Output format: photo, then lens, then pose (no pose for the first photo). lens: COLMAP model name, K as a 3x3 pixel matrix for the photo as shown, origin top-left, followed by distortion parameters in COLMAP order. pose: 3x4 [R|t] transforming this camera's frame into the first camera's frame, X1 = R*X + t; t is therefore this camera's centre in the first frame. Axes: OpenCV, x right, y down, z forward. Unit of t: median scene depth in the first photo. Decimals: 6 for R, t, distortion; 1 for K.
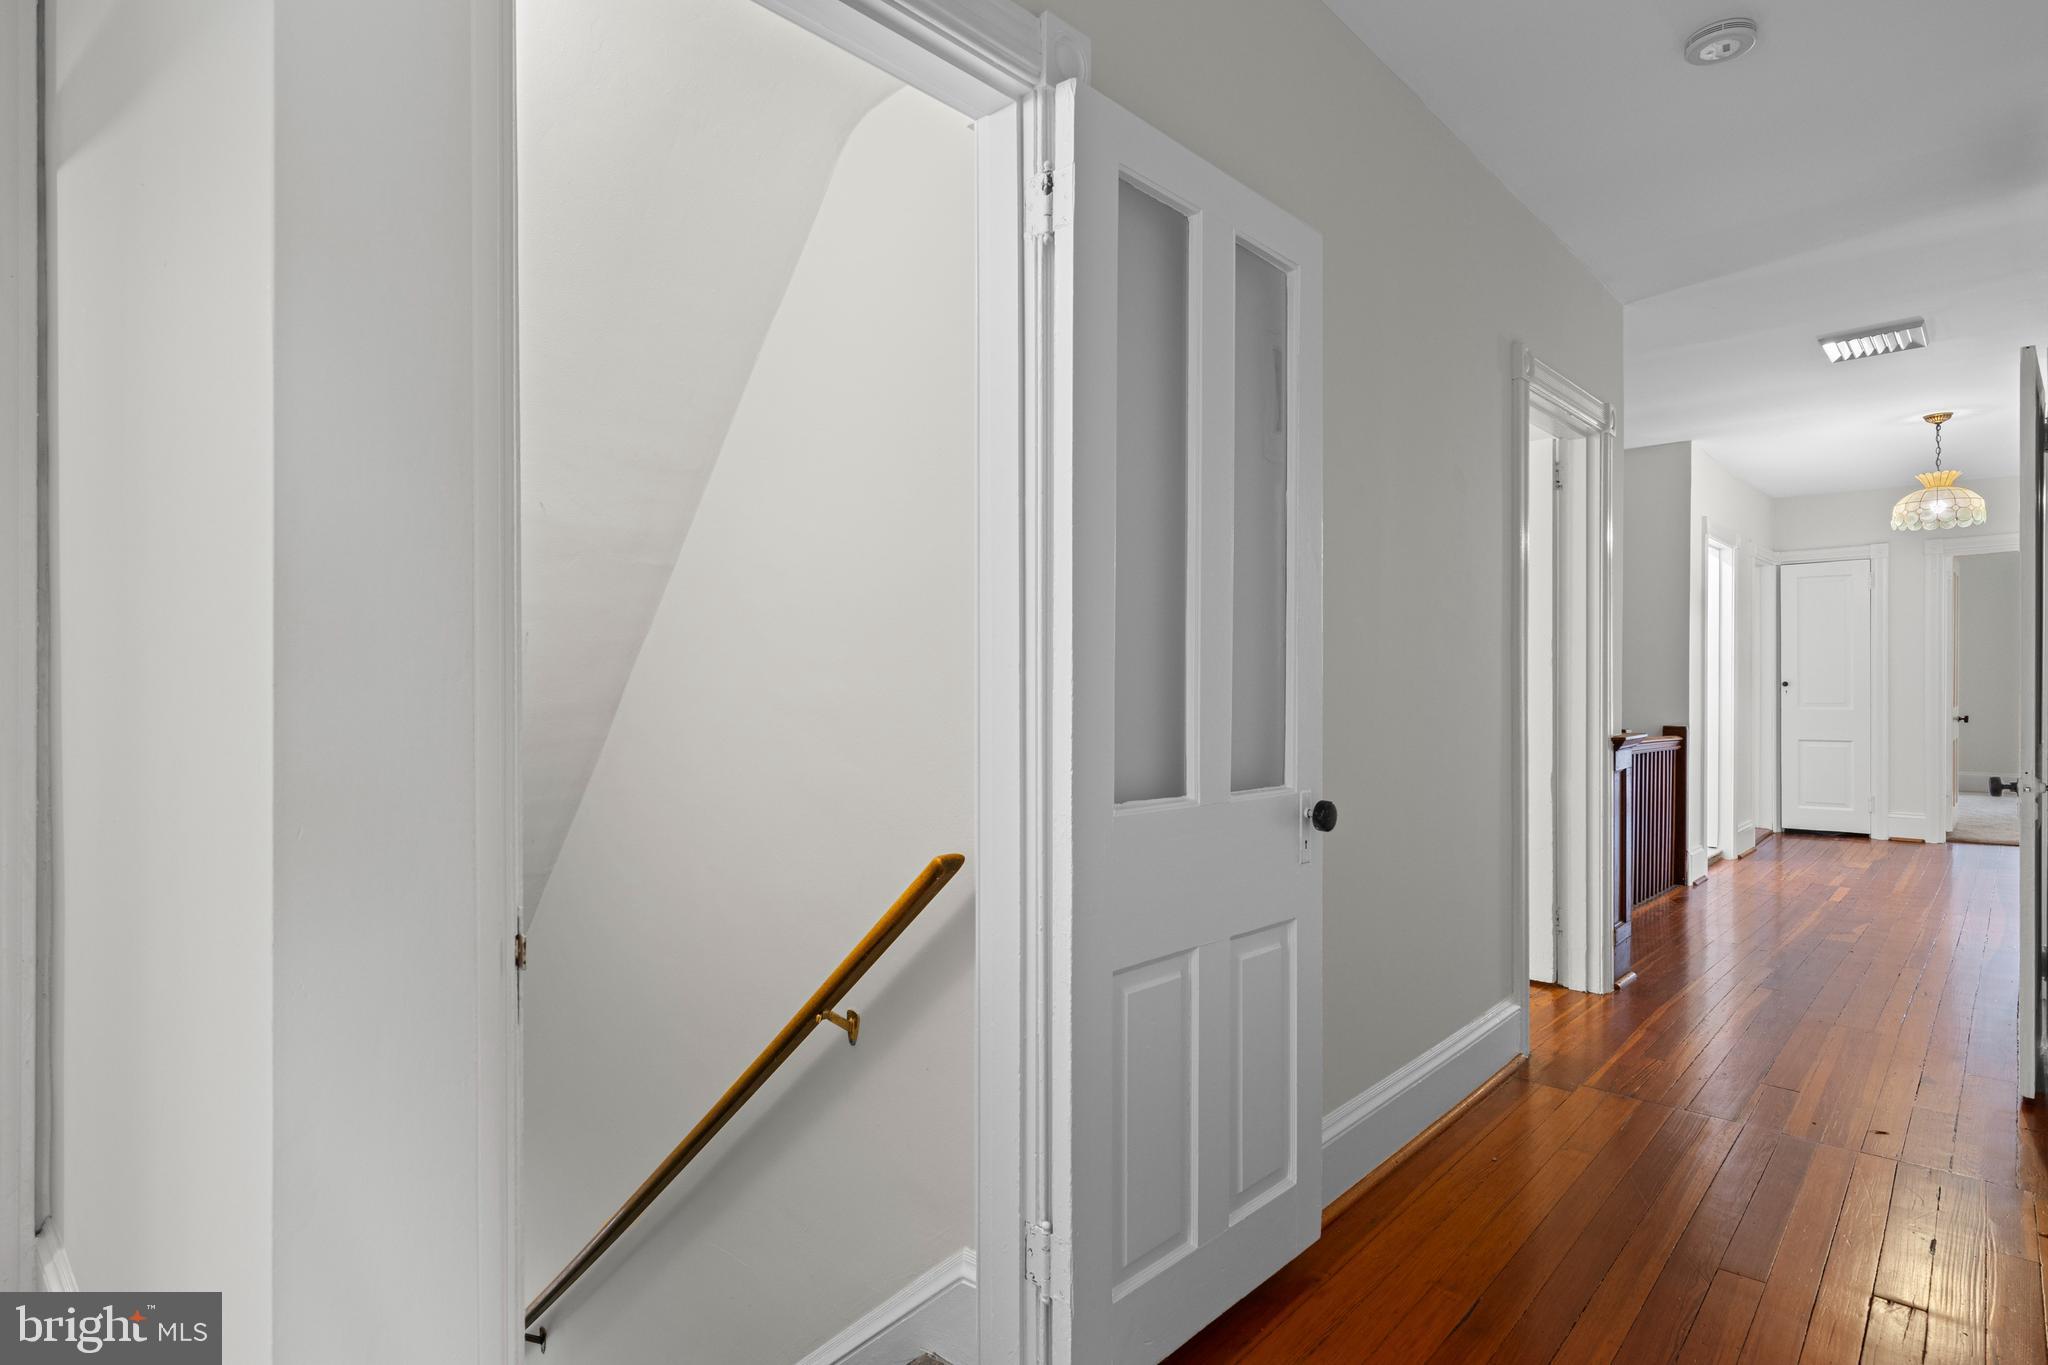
lens RADIAL K [[1095.9, 0, 1026.1], [0, 1095.9, 681.6], [0, 0, 1]] dist [-0.002204, -0.000212]
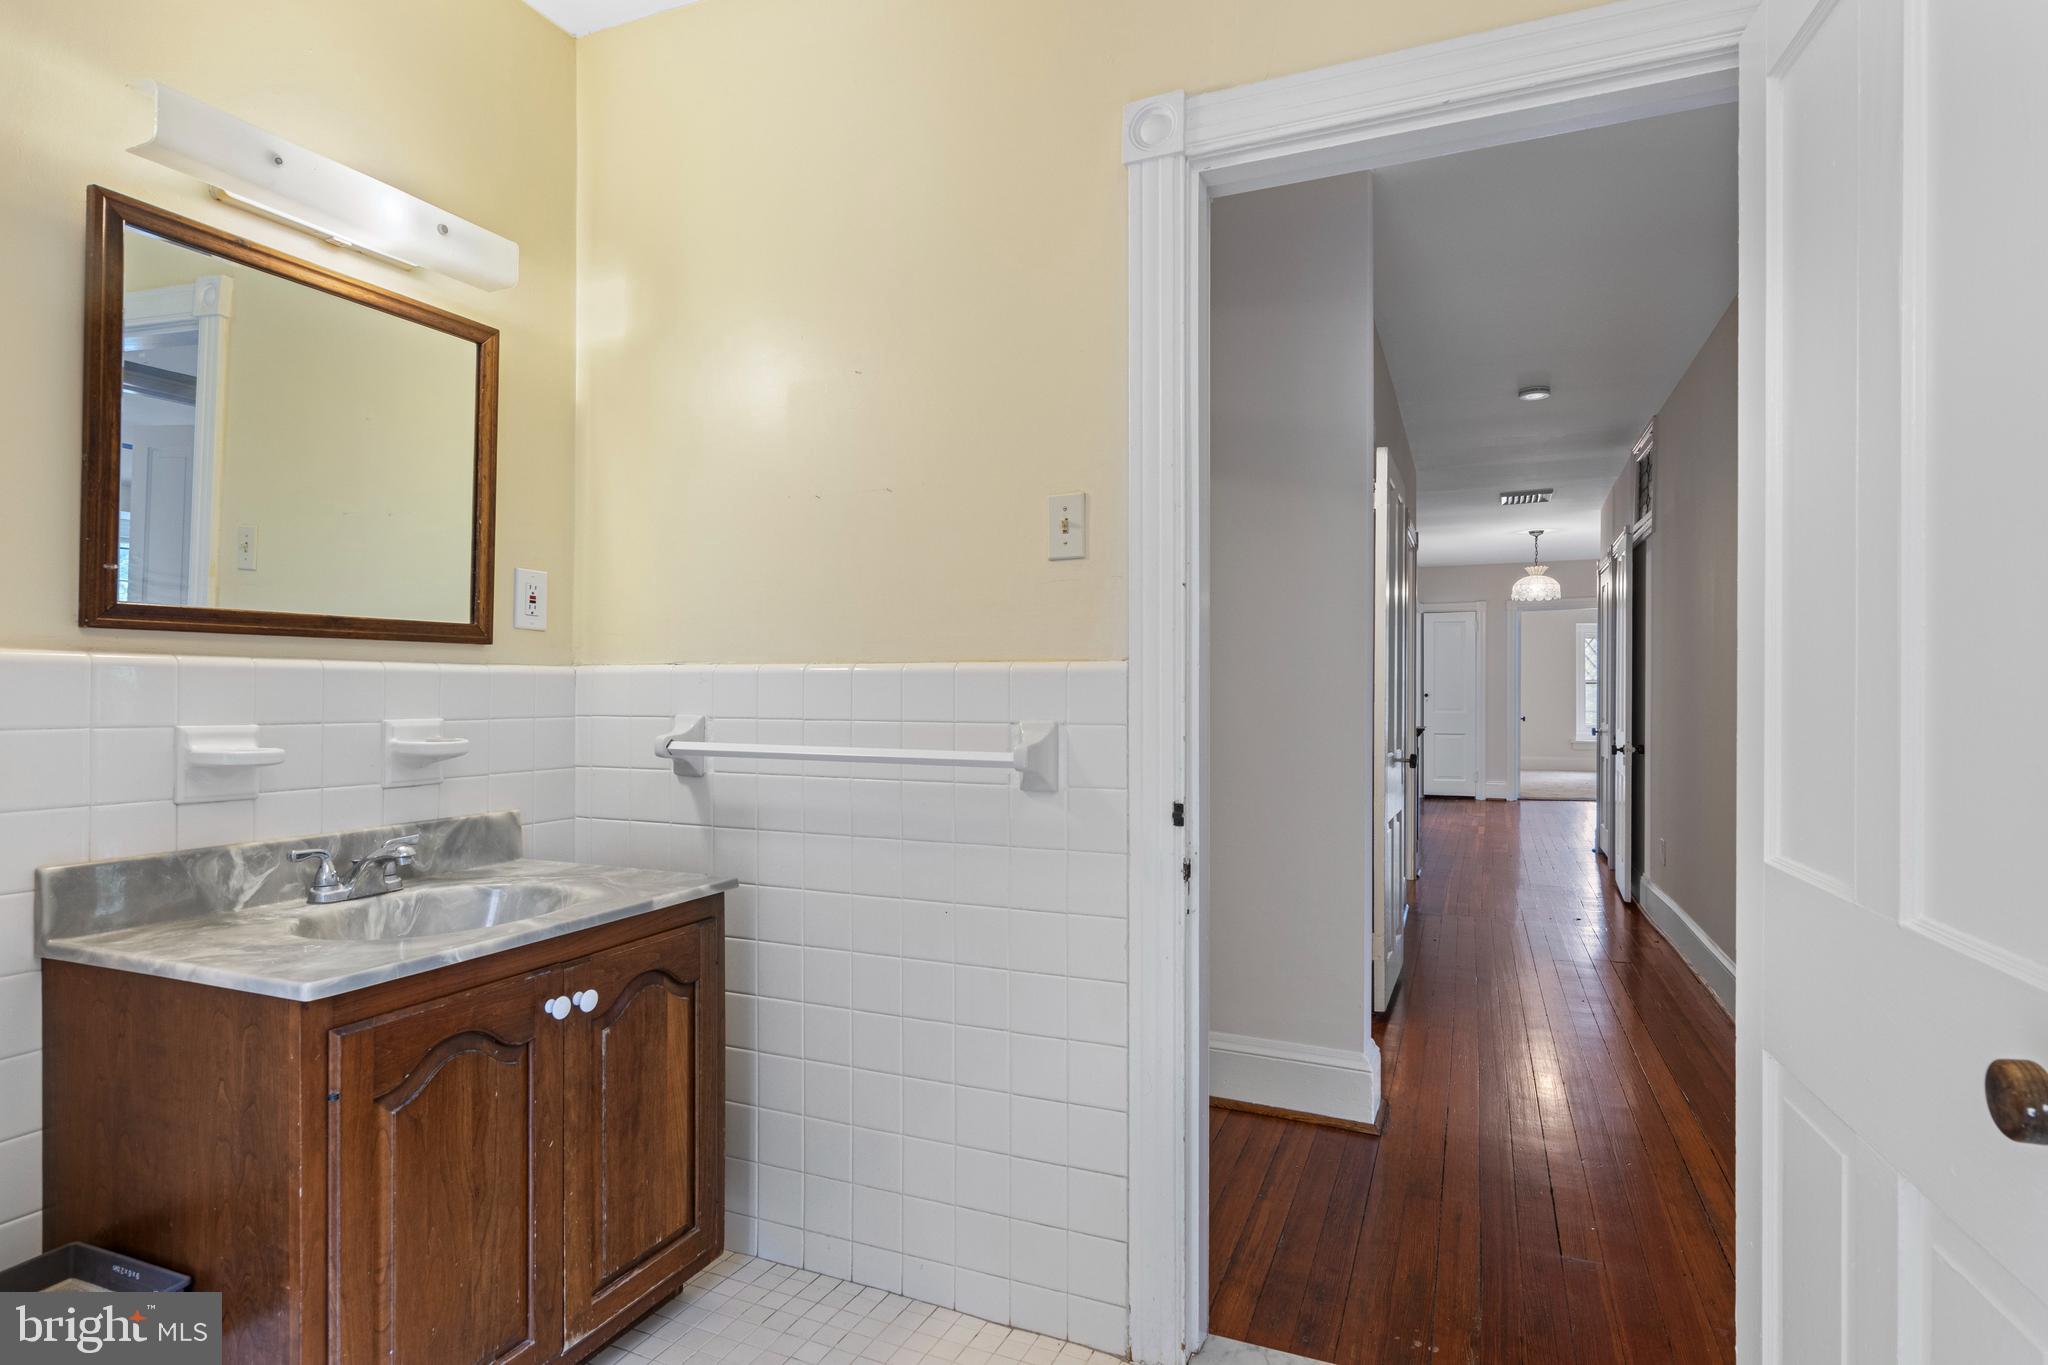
lens RADIAL K [[1095.9, 0, 1020.1], [0, 1095.9, 681.9], [0, 0, 1]] dist [-0.002204, -0.000212]
pose [[0.944738, -0.000203, 0.327826, -0.302828], [0.004055, 0.999931, -0.011067, -0.001867], [-0.327801, 0.011785, 0.944673, -0.204510]]
